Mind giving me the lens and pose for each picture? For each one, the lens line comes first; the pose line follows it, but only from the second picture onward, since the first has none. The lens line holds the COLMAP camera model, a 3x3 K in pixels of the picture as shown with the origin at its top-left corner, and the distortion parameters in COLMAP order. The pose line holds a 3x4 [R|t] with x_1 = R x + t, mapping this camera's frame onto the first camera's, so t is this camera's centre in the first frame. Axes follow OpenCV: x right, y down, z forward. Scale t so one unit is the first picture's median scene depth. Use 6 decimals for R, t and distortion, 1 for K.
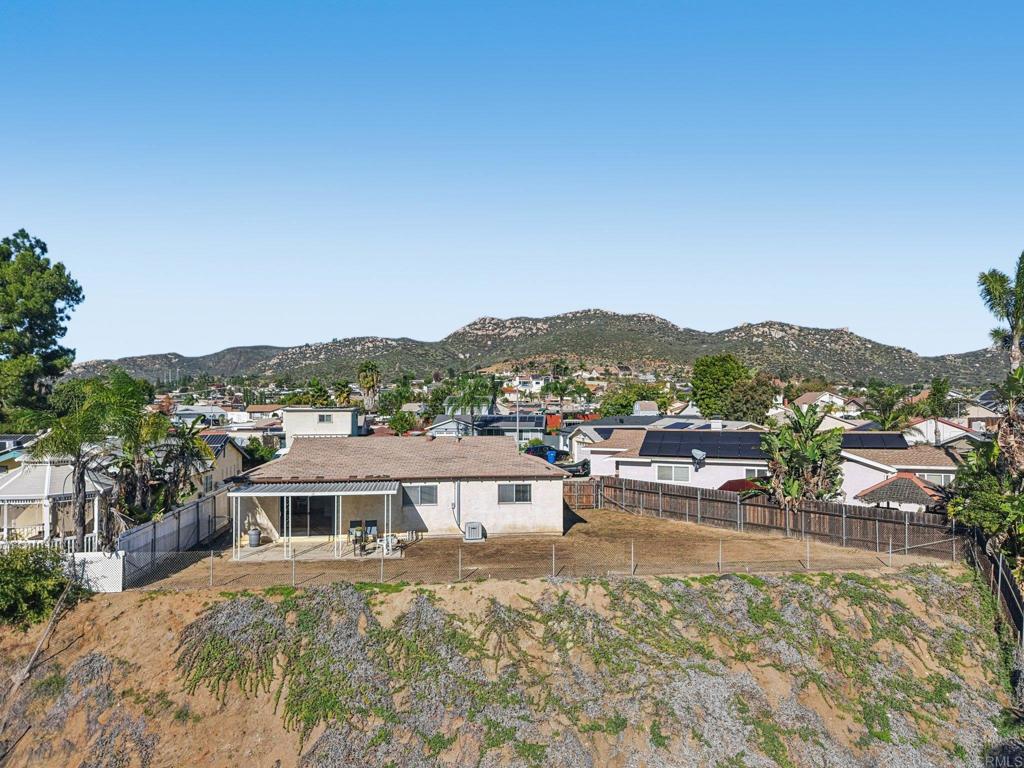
lens RADIAL K [[691.1, 0, 506.1], [0, 691.1, 410.3], [0, 0, 1]] dist [0.026307, -0.028648]
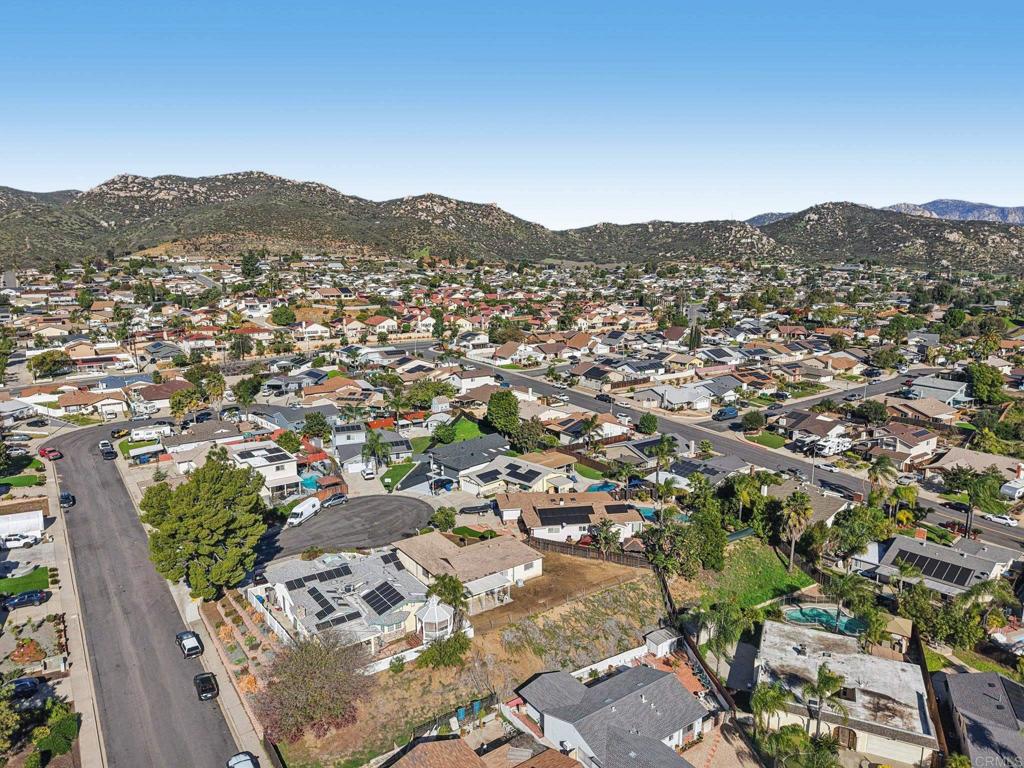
lens RADIAL K [[691.1, 0, 517.0], [0, 691.1, 397.7], [0, 0, 1]] dist [0.026307, -0.028648]
pose [[0.877168, -0.096225, 0.470443, -1.356738], [0.001182, 0.980146, 0.198275, -1.174677], [-0.480182, -0.173365, 0.859866, -1.401387]]
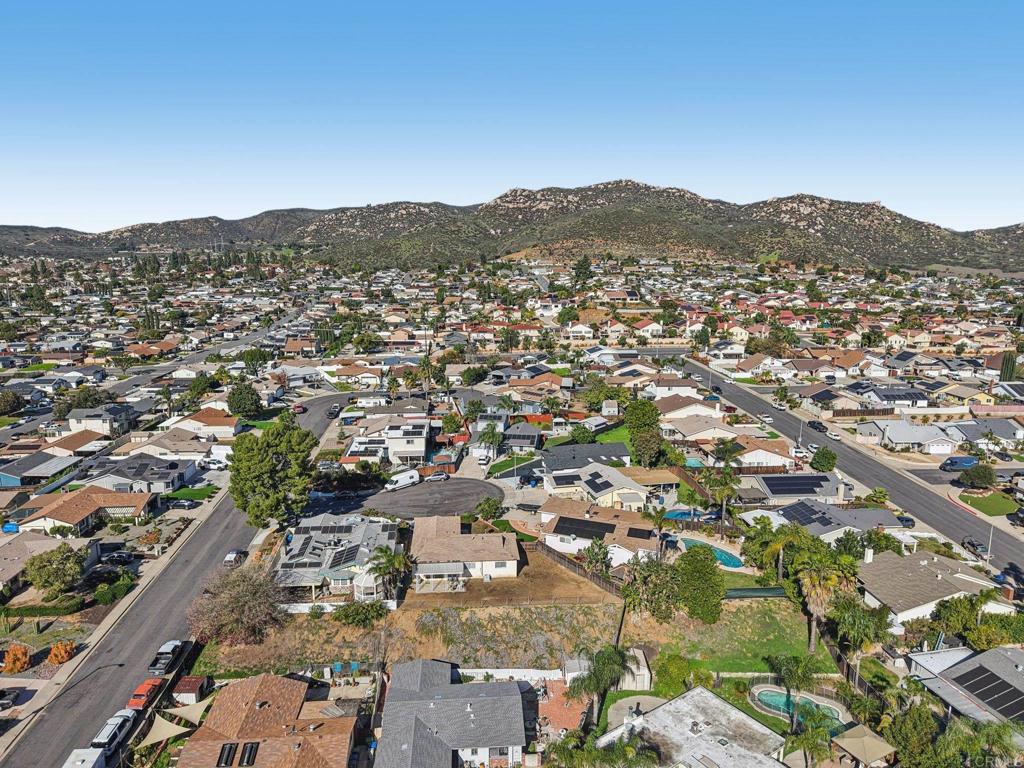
lens RADIAL K [[691.1, 0, 511.2], [0, 691.1, 386.2], [0, 0, 1]] dist [0.026307, -0.028648]
pose [[0.999172, 0.016095, -0.037363, 0.159269], [-0.009112, 0.983616, 0.180048, -1.197791], [0.039648, -0.179558, 0.982948, -1.844865]]
